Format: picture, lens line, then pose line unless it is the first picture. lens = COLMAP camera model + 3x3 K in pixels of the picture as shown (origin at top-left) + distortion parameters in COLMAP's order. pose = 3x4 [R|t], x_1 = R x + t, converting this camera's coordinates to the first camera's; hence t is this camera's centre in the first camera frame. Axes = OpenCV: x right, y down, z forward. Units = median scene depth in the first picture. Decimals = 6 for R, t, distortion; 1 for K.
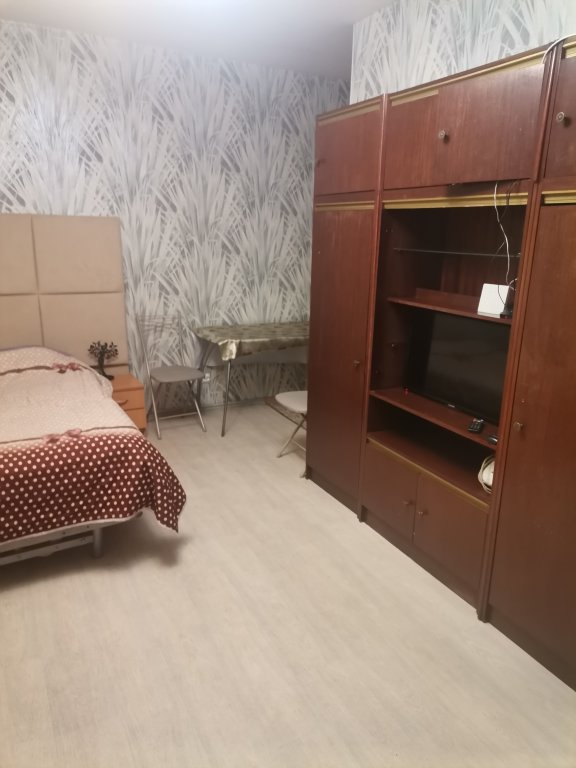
lens RADIAL K [[570.4, 0, 283.1], [0, 570.4, 381.5], [0, 0, 1]] dist [0.049291, -0.021327]
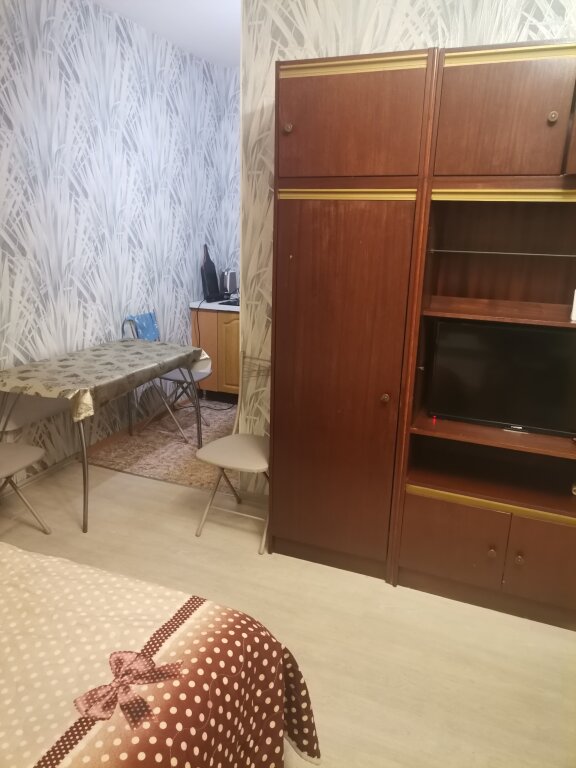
lens RADIAL K [[570.4, 0, 290.4], [0, 570.4, 382.6], [0, 0, 1]] dist [0.049291, -0.021327]
pose [[0.762728, -0.182670, 0.620385, -0.493643], [0.161422, 0.982691, 0.090890, -0.156549], [-0.626250, 0.030819, 0.779013, 0.510762]]
